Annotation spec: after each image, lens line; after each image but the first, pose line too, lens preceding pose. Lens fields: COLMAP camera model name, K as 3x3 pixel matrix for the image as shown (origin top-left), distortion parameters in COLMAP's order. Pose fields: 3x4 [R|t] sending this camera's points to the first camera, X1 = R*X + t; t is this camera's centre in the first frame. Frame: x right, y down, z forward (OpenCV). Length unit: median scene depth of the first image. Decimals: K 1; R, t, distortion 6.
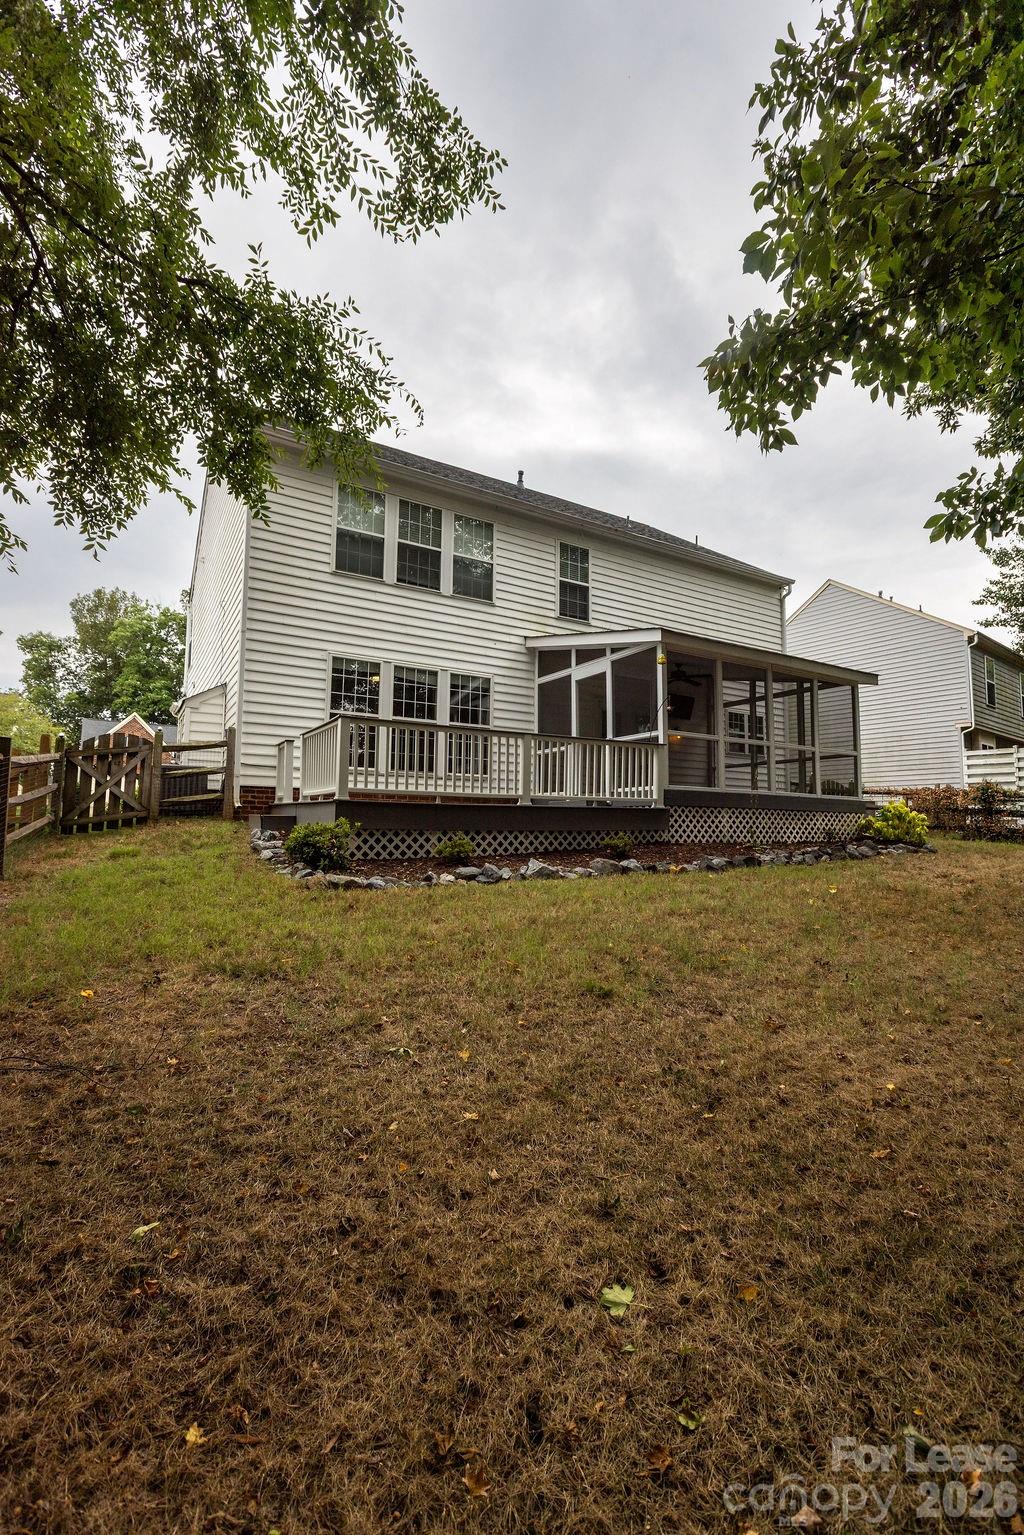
lens RADIAL K [[681.2, 0, 508.0], [0, 681.2, 766.4], [0, 0, 1]] dist [-0.003442, 0.001701]
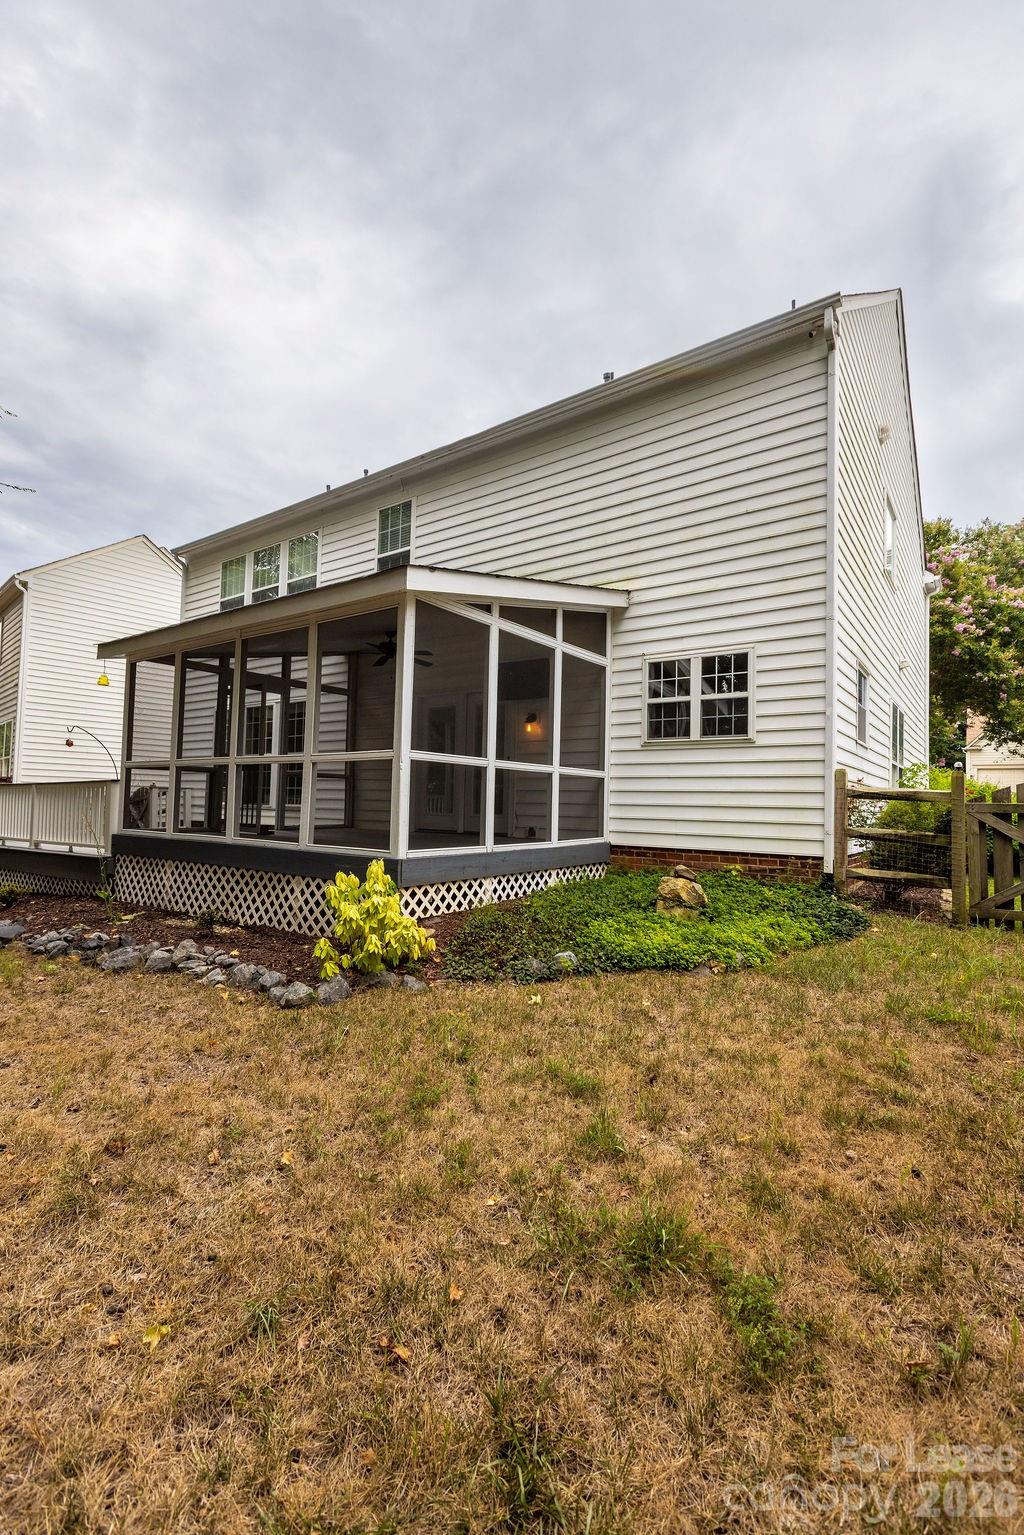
lens RADIAL K [[681.2, 0, 509.3], [0, 681.2, 776.1], [0, 0, 1]] dist [-0.003442, 0.001701]
pose [[0.408731, -0.041217, -0.911724, 1.014036], [0.067205, 0.997627, -0.014972, 0.006208], [0.910177, -0.055153, 0.410531, 0.937371]]
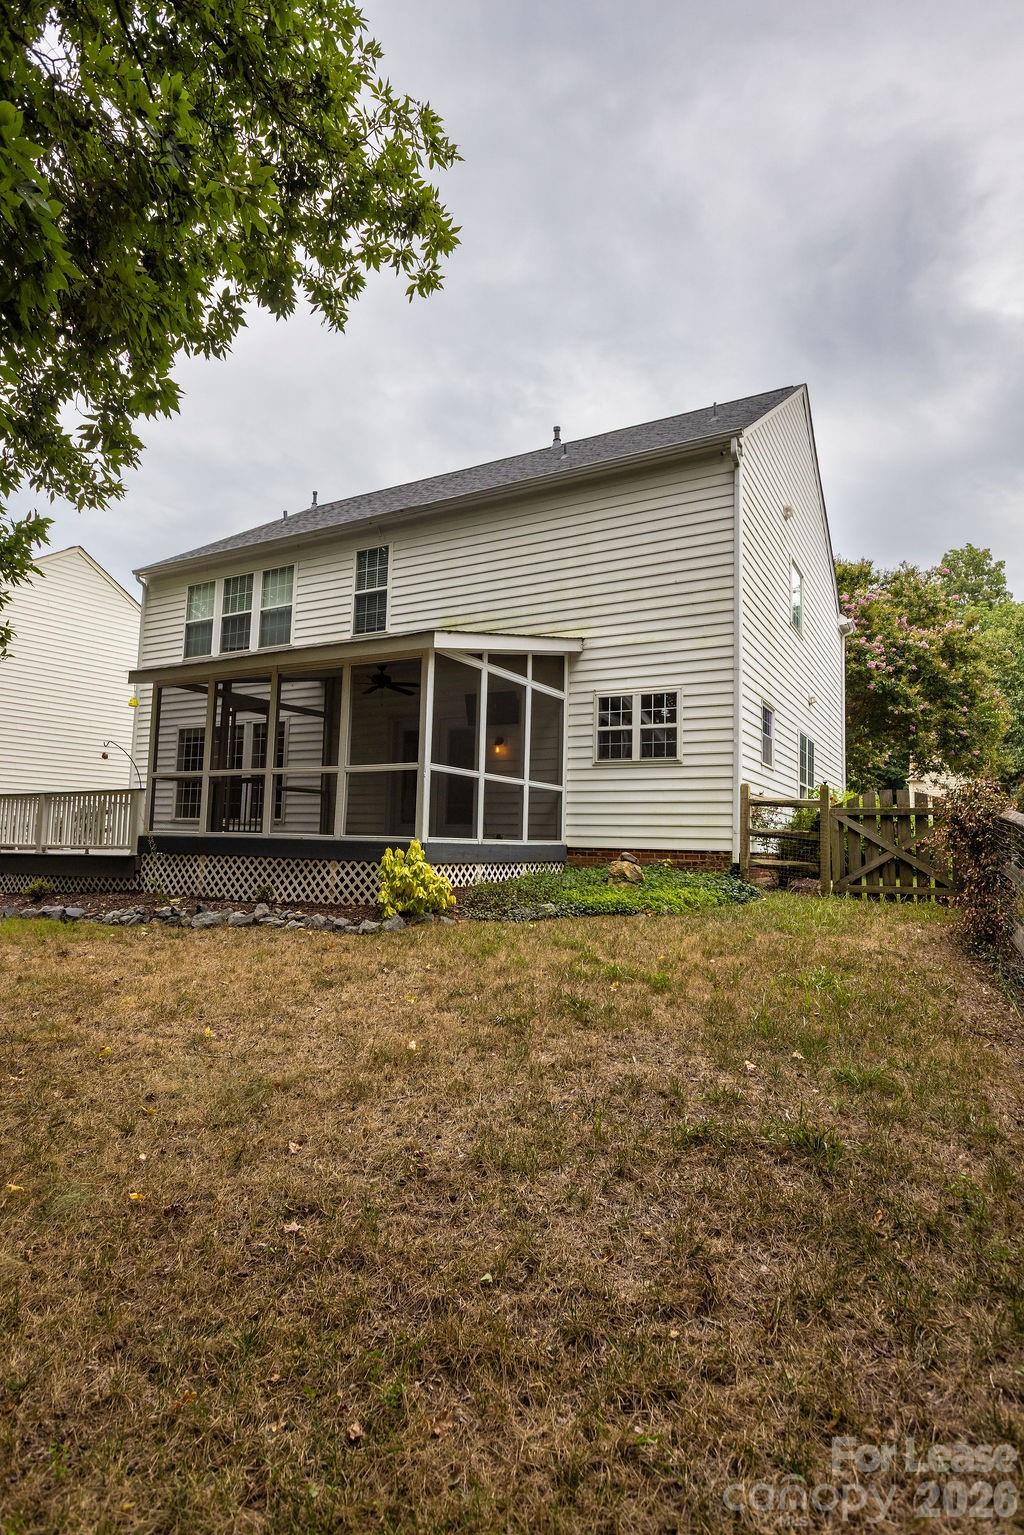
lens RADIAL K [[808.6, 0, 501.7], [0, 808.6, 772.9], [0, 0, 1]] dist [-0.005785, -0.000166]
pose [[0.499509, -0.077081, -0.862873, 1.251116], [0.060605, 0.996703, -0.053952, 0.031502], [0.864186, -0.025345, 0.502534, 0.740402]]
